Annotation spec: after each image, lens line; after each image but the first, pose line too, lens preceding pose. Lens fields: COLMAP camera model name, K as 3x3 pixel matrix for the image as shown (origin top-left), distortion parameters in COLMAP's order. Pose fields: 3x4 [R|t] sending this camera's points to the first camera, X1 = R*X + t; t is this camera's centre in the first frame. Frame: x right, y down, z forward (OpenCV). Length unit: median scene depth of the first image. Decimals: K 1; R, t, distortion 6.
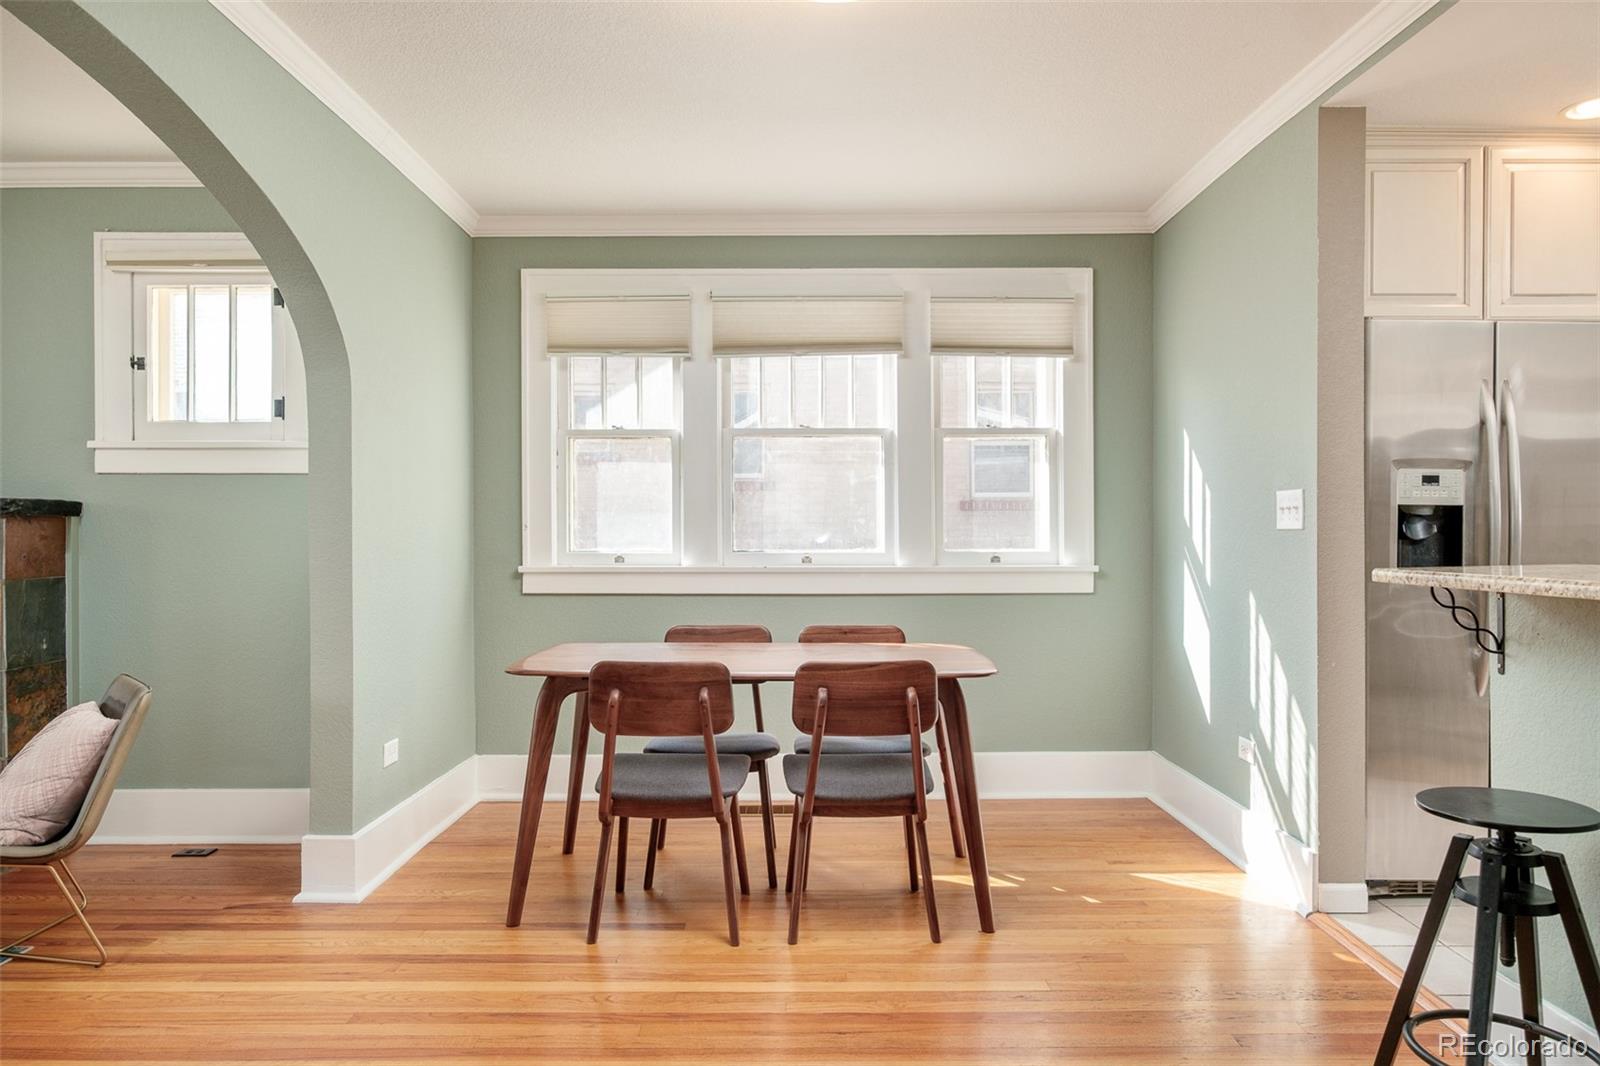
lens RADIAL K [[1069.4, 0, 800.0], [0, 1069.4, 533.0], [0, 0, 1]] dist [-0.003726, -0.001854]
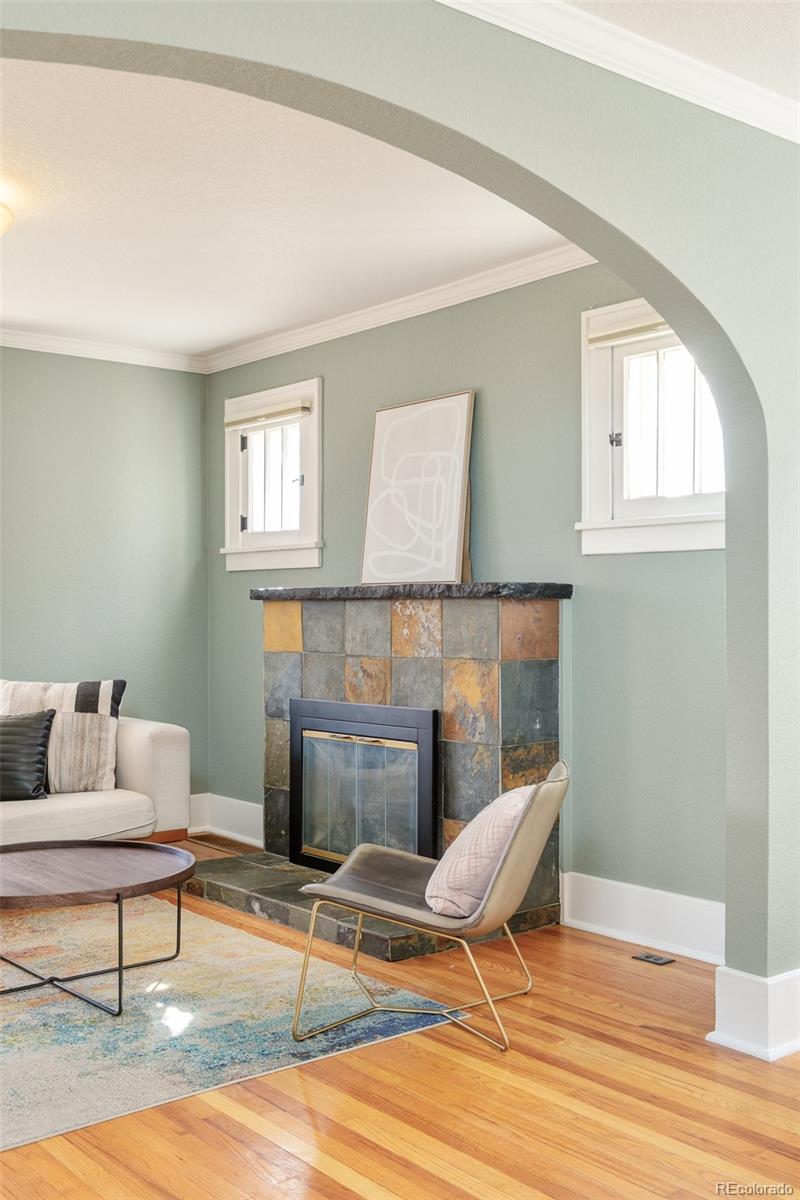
lens RADIAL K [[1257.9, 0, 401.4], [0, 1257.9, 615.0], [0, 0, 1]] dist [-0.018975, 0.113438]
pose [[0.632749, 0.003368, -0.774350, 0.146247], [-0.001951, 0.999994, 0.002755, -0.003587], [0.774355, -0.000232, 0.632752, 0.138604]]
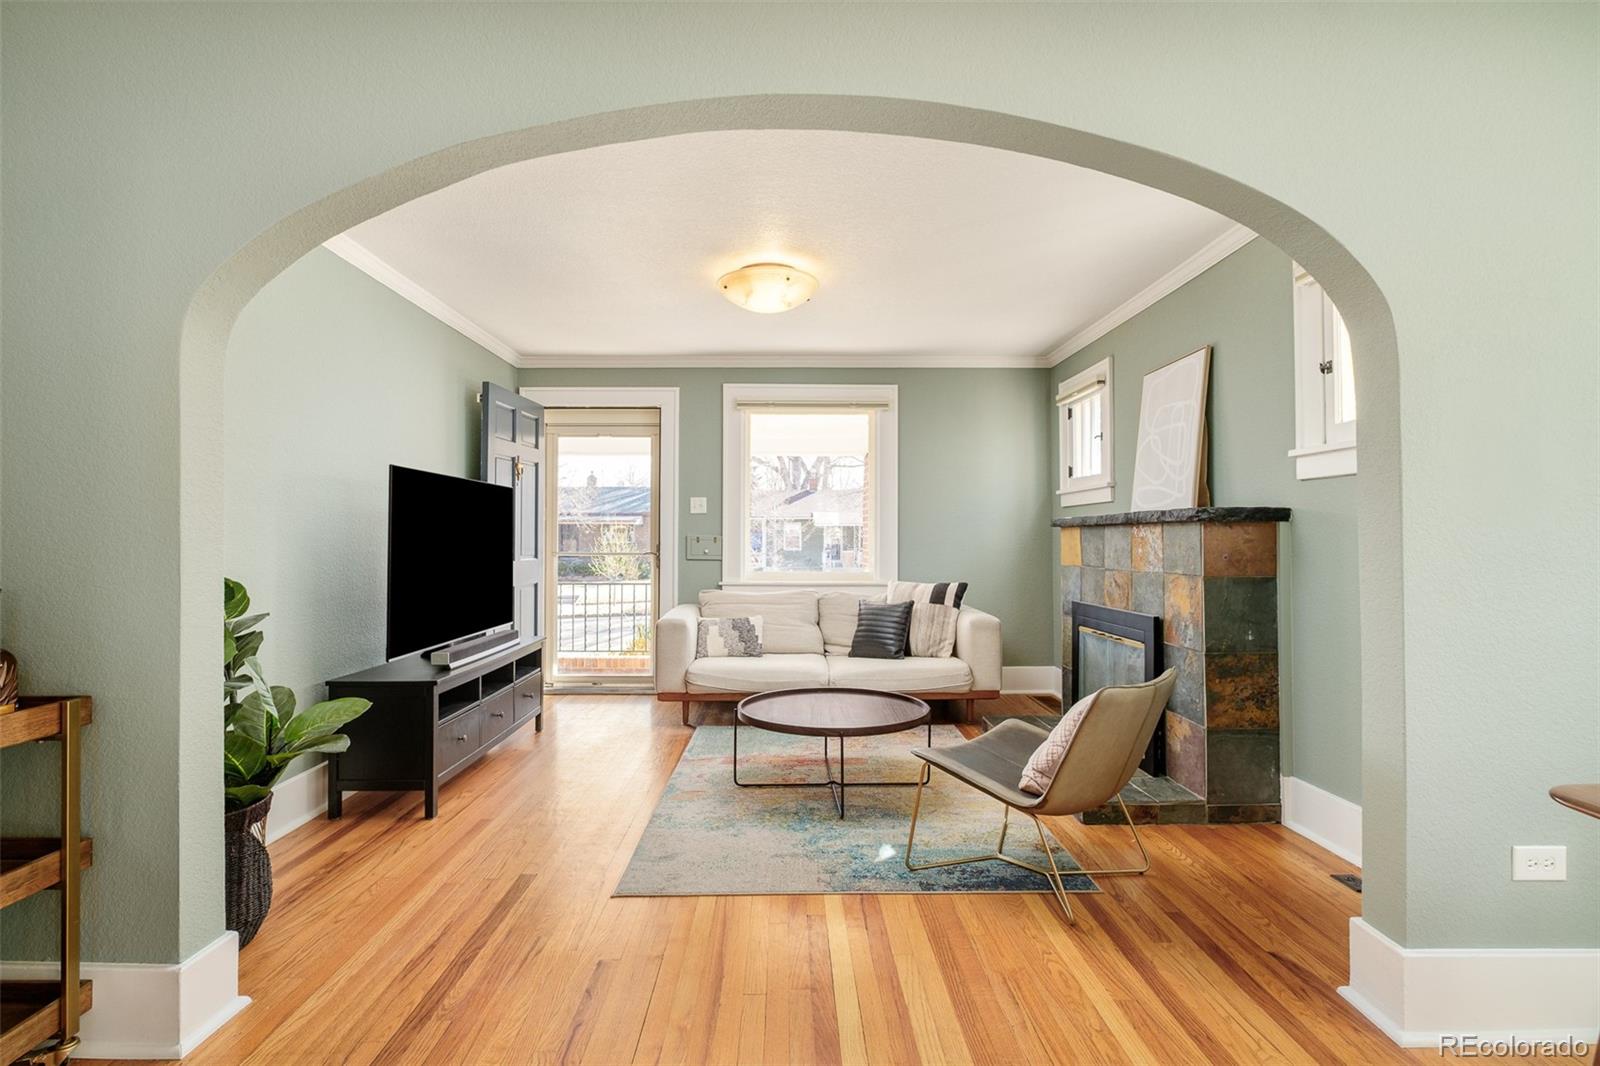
lens RADIAL K [[756.2, 0, 786.5], [0, 756.2, 524.7], [0, 0, 1]] dist [-0.000289, -0.000225]
pose [[0.007630, -0.018859, -0.999793, 0.089632], [-0.001443, 0.999821, -0.018870, 0.003159], [0.999970, 0.001586, 0.007602, 0.516607]]
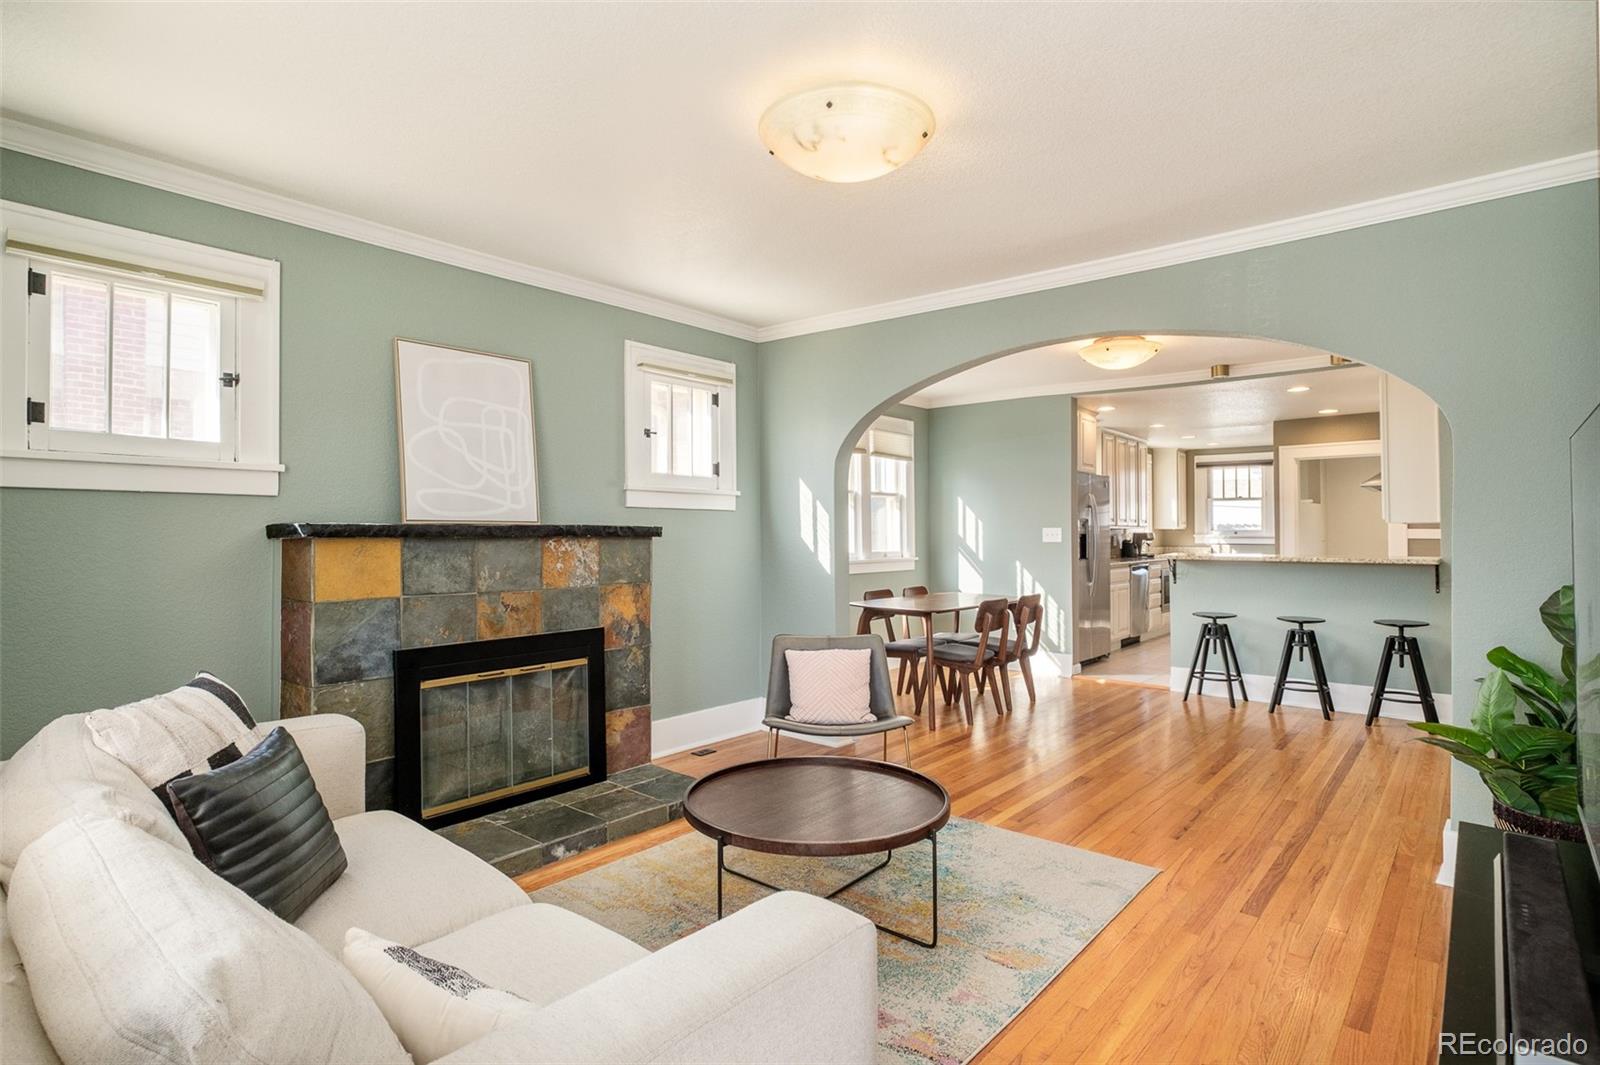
lens RADIAL K [[824.5, 0, 799.4], [0, 824.5, 515.7], [0, 0, 1]] dist [-0.001071, -0.000112]
pose [[0.639937, 0.017427, 0.768229, -1.445601], [0.000077, 0.999741, -0.022743, -0.020114], [-0.768427, 0.014614, 0.639770, 0.116458]]
